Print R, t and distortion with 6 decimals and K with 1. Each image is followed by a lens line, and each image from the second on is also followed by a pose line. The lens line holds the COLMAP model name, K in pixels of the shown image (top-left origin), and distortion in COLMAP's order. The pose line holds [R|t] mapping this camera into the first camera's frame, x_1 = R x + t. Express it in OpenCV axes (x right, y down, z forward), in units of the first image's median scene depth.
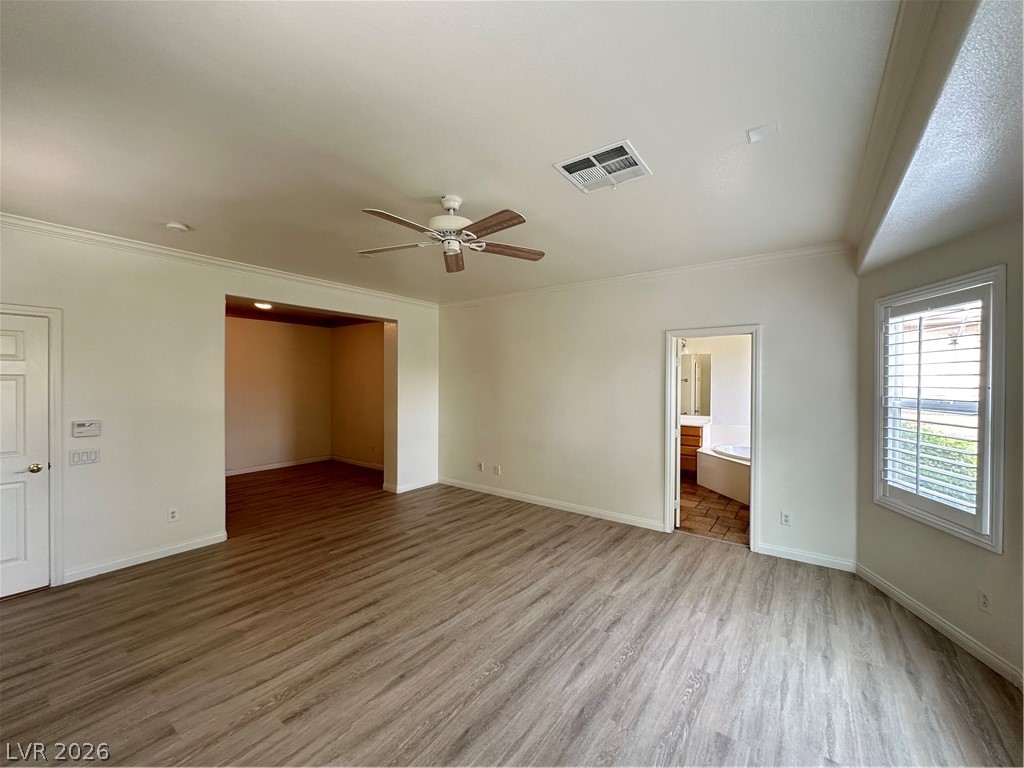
lens RADIAL K [[409.6, 0, 511.6], [0, 409.6, 380.9], [0, 0, 1]] dist [-0.002348, 0.000185]
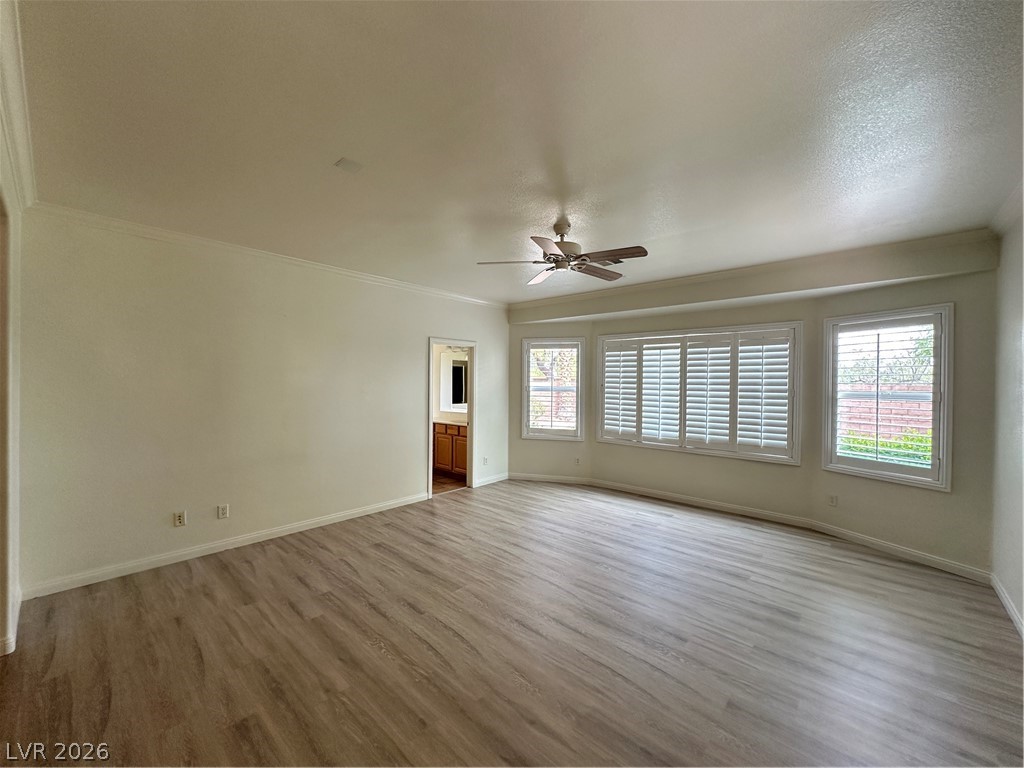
lens RADIAL K [[409.6, 0, 509.1], [0, 409.6, 386.3], [0, 0, 1]] dist [-0.002348, 0.000185]
pose [[0.102698, -0.018851, 0.994534, -0.954835], [-0.009057, 0.999761, 0.019885, -0.000752], [-0.994671, -0.011050, 0.102502, 0.722943]]
